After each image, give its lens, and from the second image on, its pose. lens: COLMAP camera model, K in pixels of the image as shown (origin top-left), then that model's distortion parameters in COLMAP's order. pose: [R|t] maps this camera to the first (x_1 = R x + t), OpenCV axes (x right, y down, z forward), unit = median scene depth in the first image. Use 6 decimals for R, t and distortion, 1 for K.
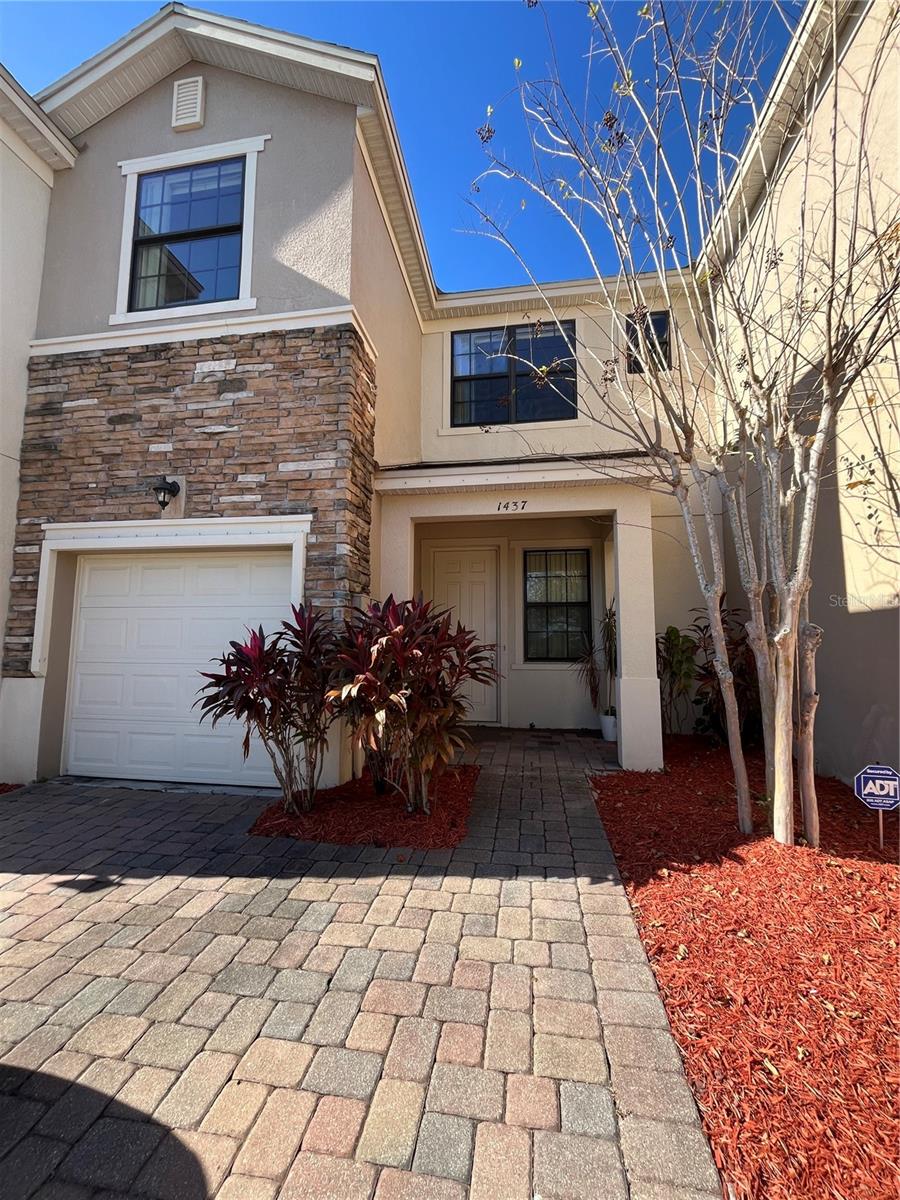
lens RADIAL K [[480.3, 0, 450.0], [0, 480.3, 600.0], [0, 0, 1]] dist [0.000209, -0.000153]
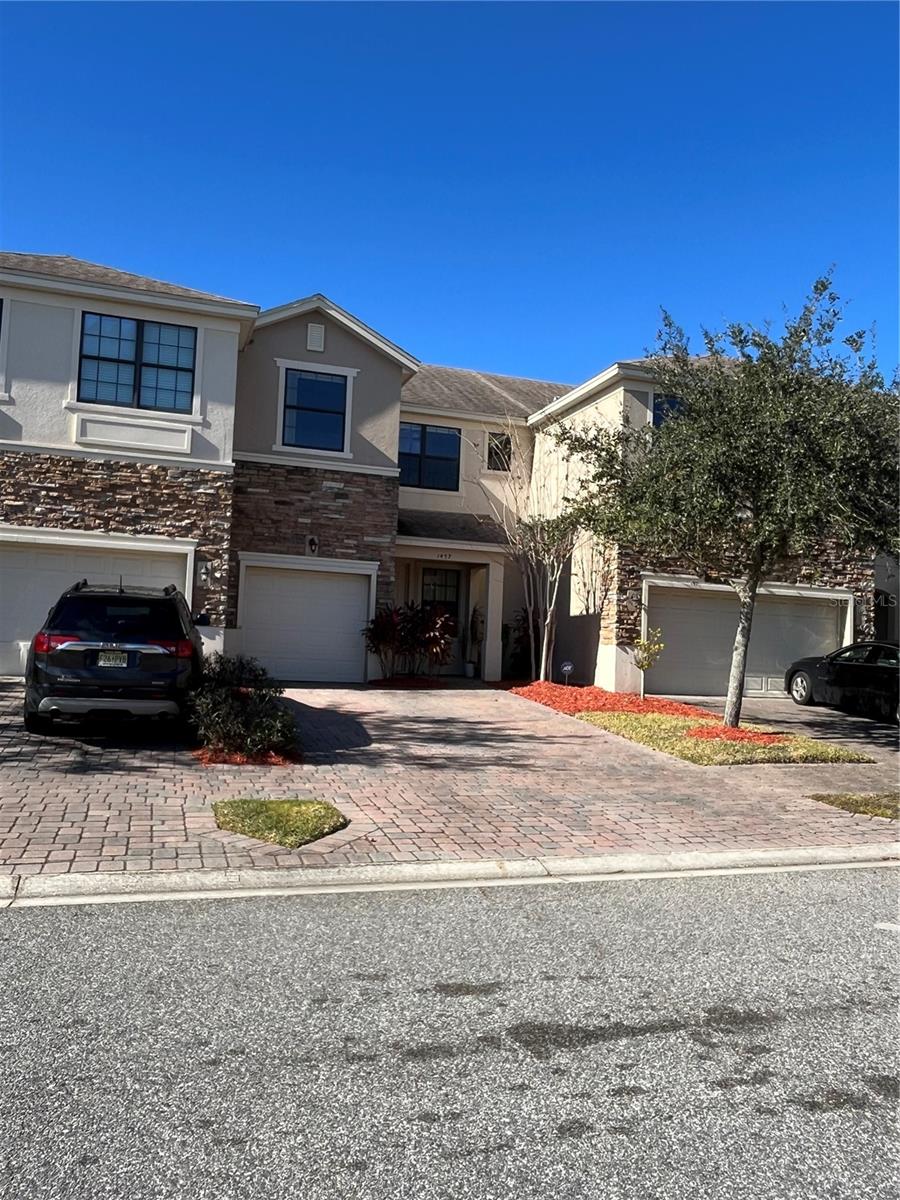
lens RADIAL K [[924.3, 0, 450.0], [0, 924.3, 600.0], [0, 0, 1]] dist [0.001756, 0.003397]
pose [[0.888290, 0.058530, 0.455538, -1.846771], [-0.080024, 0.996399, 0.028022, -0.138904], [-0.452257, -0.061345, 0.889775, -2.856424]]
